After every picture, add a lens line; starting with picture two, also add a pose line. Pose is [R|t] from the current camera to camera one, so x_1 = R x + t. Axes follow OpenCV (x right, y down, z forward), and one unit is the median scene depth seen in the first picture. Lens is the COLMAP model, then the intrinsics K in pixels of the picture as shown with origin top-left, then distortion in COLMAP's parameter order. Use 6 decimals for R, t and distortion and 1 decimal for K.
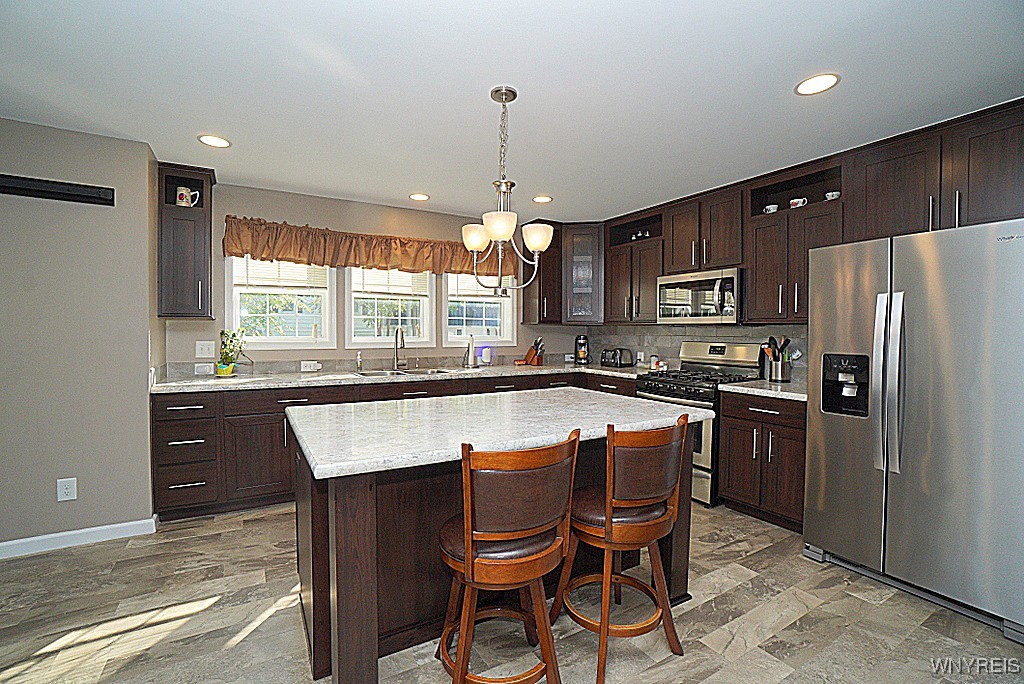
lens RADIAL K [[449.5, 0, 506.9], [0, 449.5, 341.2], [0, 0, 1]] dist [-0.062307, 0.023794]
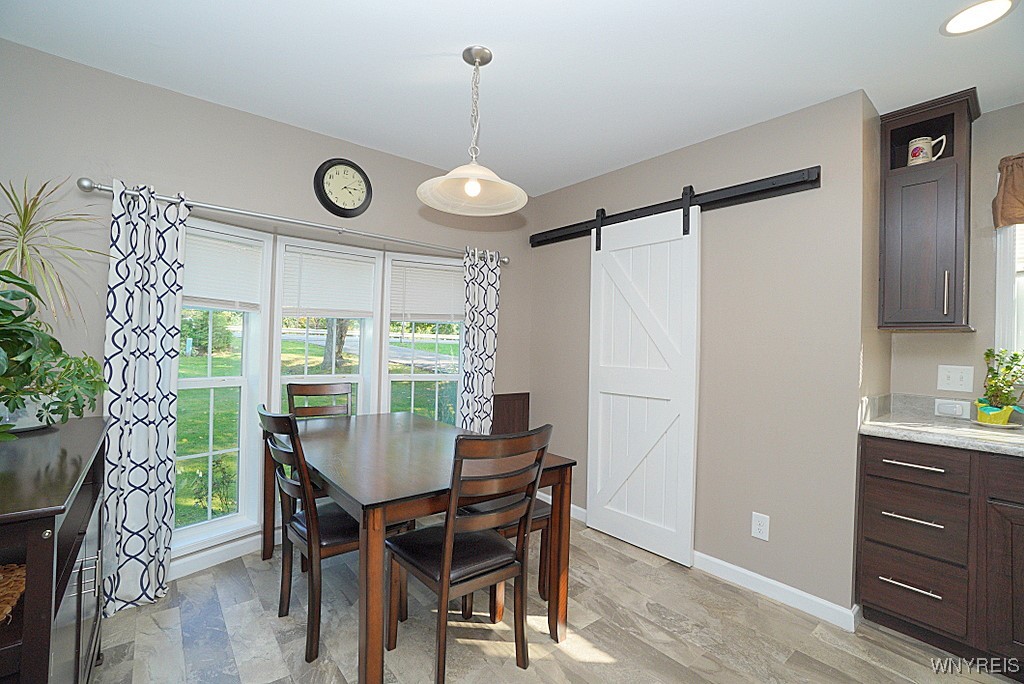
lens RADIAL K [[449.5, 0, 506.9], [0, 449.5, 341.2], [0, 0, 1]] dist [-0.062307, 0.023794]
pose [[0.151726, -0.009395, -0.988378, -0.152606], [-0.048340, 0.998688, -0.016913, 0.006948], [0.987240, 0.050344, 0.151073, 0.239897]]
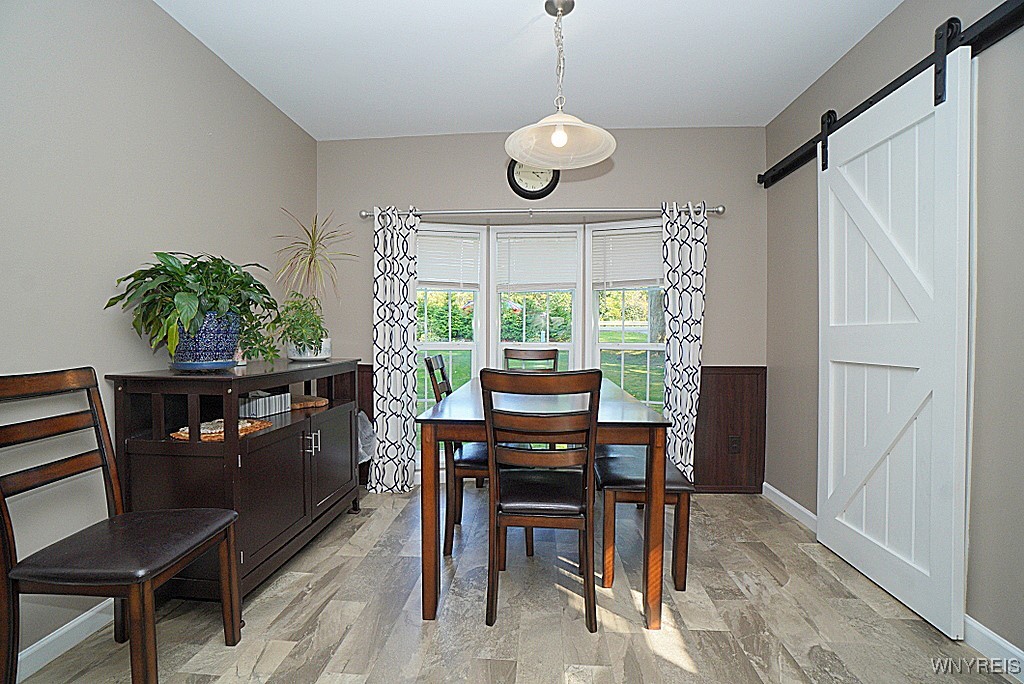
lens RADIAL K [[450.8, 0, 506.5], [0, 450.8, 342.7], [0, 0, 1]] dist [-0.063667, 0.022916]
pose [[-0.573058, 0.010341, -0.819450, -0.206892], [-0.022328, 0.999352, 0.028225, 0.046684], [0.819211, 0.034471, -0.572456, 0.522145]]
